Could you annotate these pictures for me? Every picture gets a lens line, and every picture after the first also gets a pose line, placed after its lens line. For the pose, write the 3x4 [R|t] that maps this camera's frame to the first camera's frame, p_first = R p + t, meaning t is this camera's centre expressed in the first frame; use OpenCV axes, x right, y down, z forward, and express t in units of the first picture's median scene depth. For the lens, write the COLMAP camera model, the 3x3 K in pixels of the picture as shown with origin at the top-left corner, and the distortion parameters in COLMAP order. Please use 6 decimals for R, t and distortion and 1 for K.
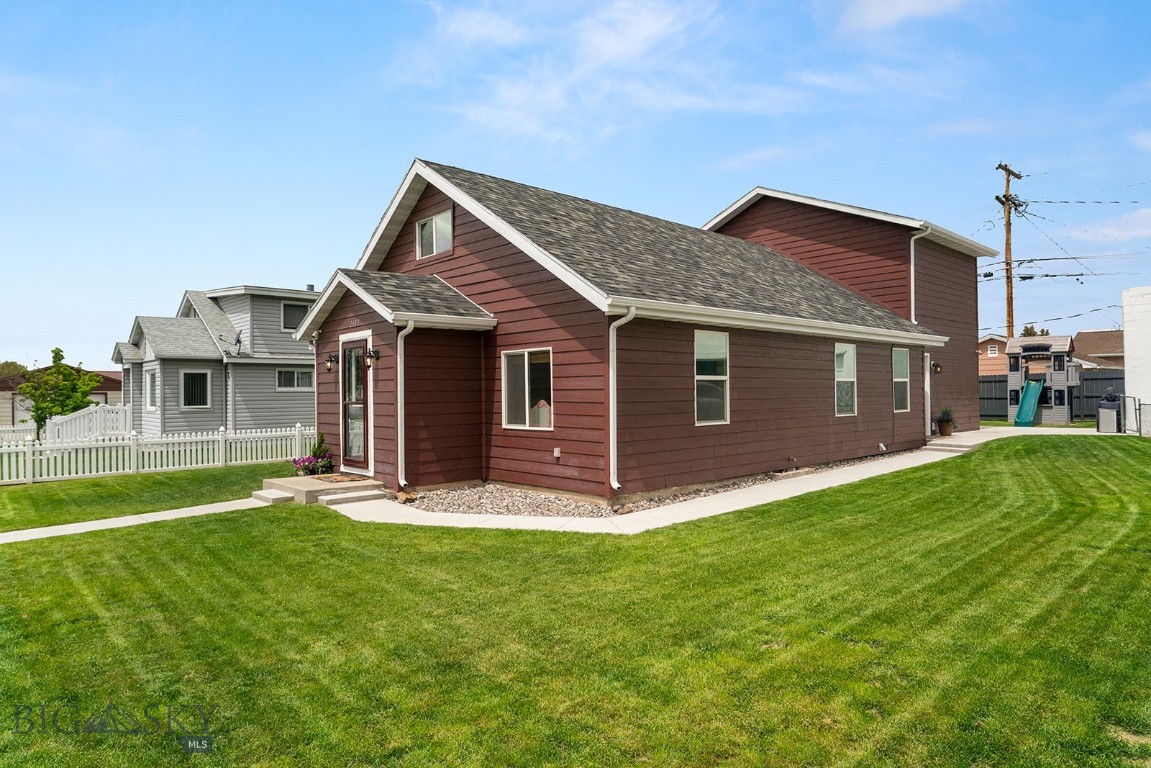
lens RADIAL K [[667.5, 0, 571.4], [0, 667.5, 387.7], [0, 0, 1]] dist [-0.012789, 0.007973]
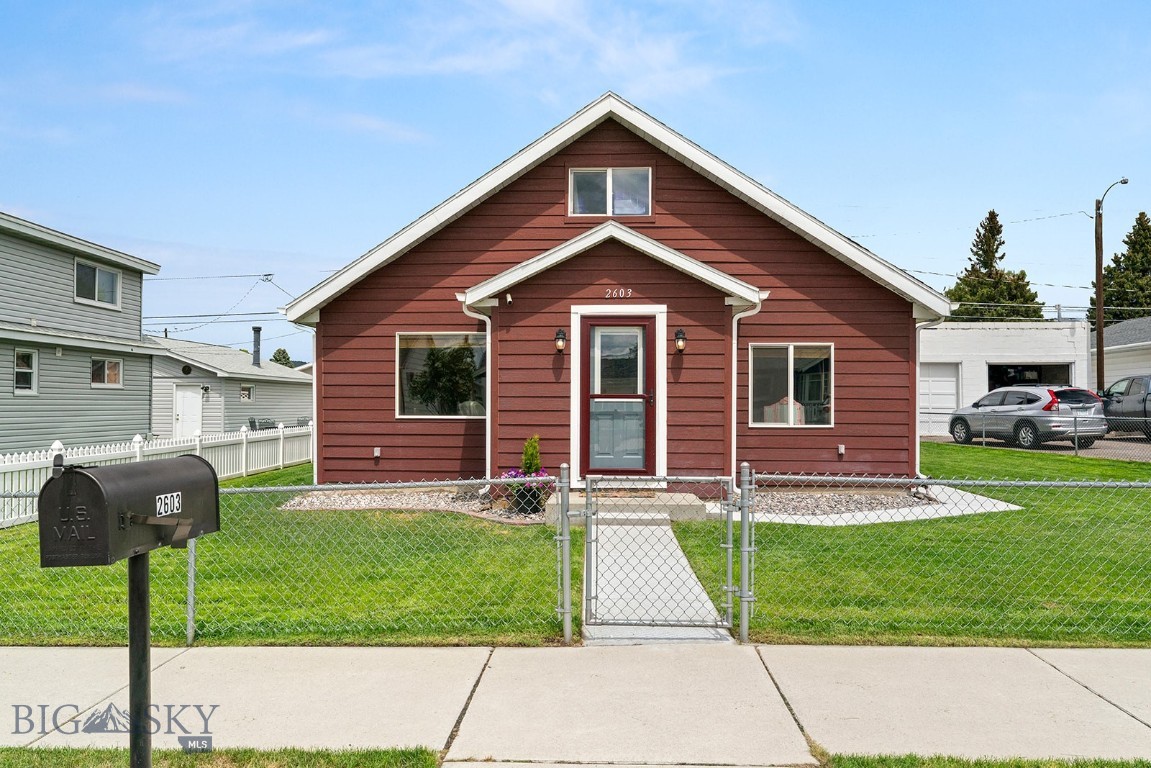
lens RADIAL K [[830.9, 0, 587.1], [0, 830.9, 389.5], [0, 0, 1]] dist [0.012672, 0.001205]
pose [[0.711195, 0.027541, 0.702455, -0.907175], [-0.016695, 0.999612, -0.022290, 0.032891], [-0.702796, 0.004125, 0.711379, 0.299886]]
